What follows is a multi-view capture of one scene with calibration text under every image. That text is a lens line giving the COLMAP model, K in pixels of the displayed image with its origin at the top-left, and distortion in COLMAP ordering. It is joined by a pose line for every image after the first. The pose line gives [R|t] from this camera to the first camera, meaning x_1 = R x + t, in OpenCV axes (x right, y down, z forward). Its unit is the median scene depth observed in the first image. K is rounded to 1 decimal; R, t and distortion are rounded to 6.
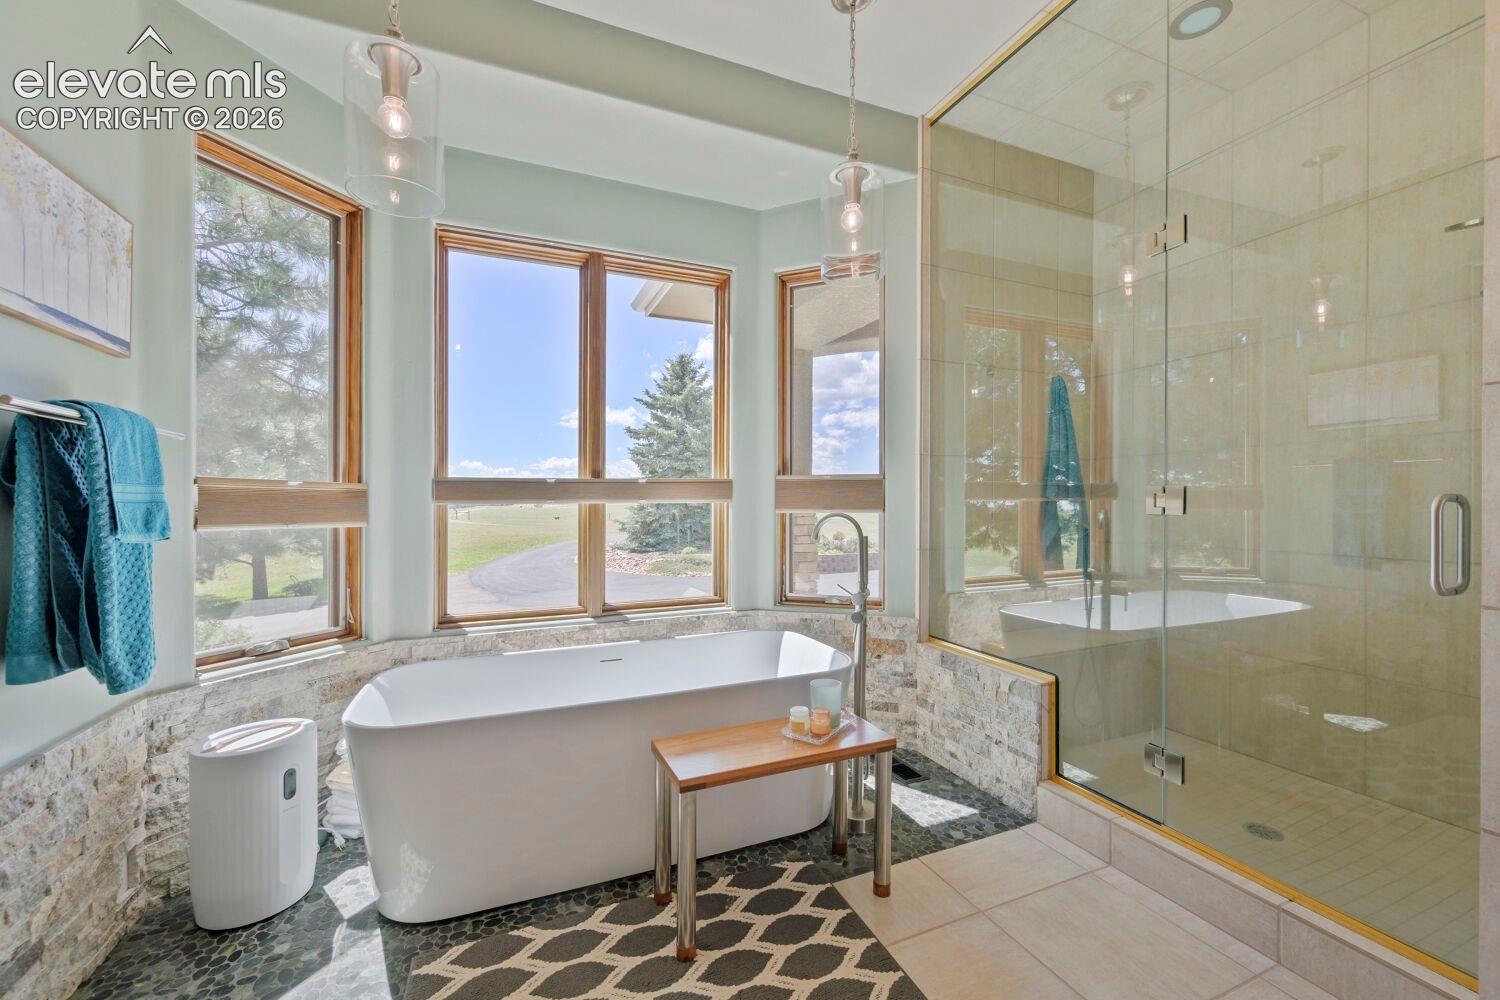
lens RADIAL K [[596.3, 0, 745.1], [0, 596.3, 491.9], [0, 0, 1]] dist [0.002807, 0.000604]
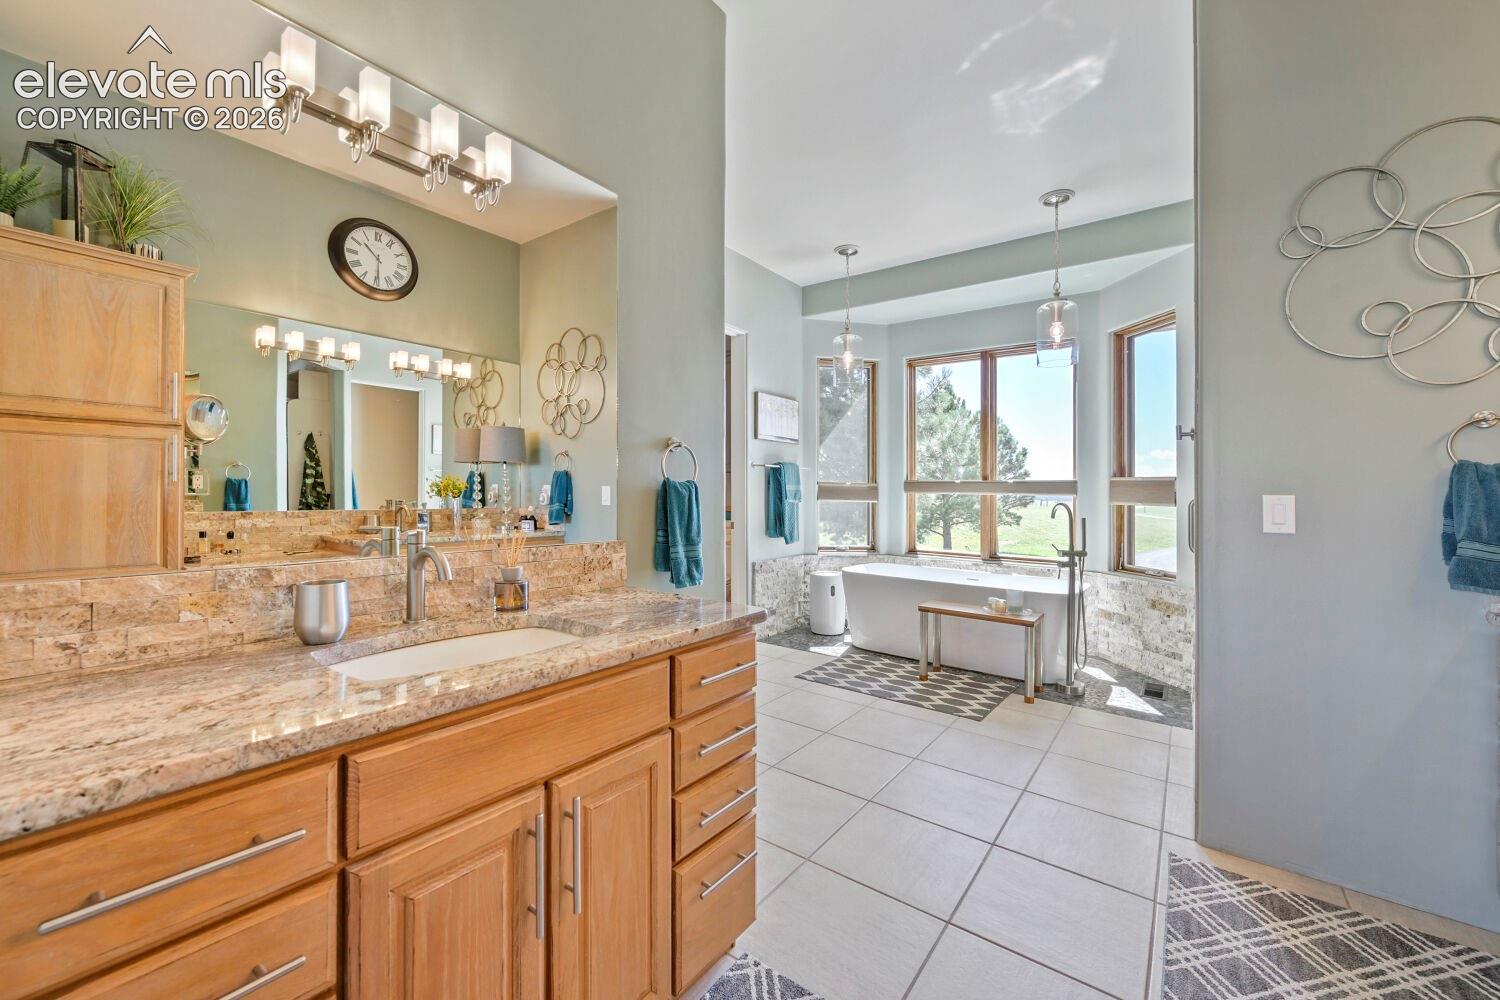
lens RADIAL K [[596.3, 0, 751.7], [0, 596.3, 489.6], [0, 0, 1]] dist [0.002807, 0.000604]
pose [[0.500299, 0.013887, -0.865741, 1.331194], [-0.003589, 0.999896, 0.013965, -0.025012], [0.865845, -0.003880, 0.500297, -0.664148]]
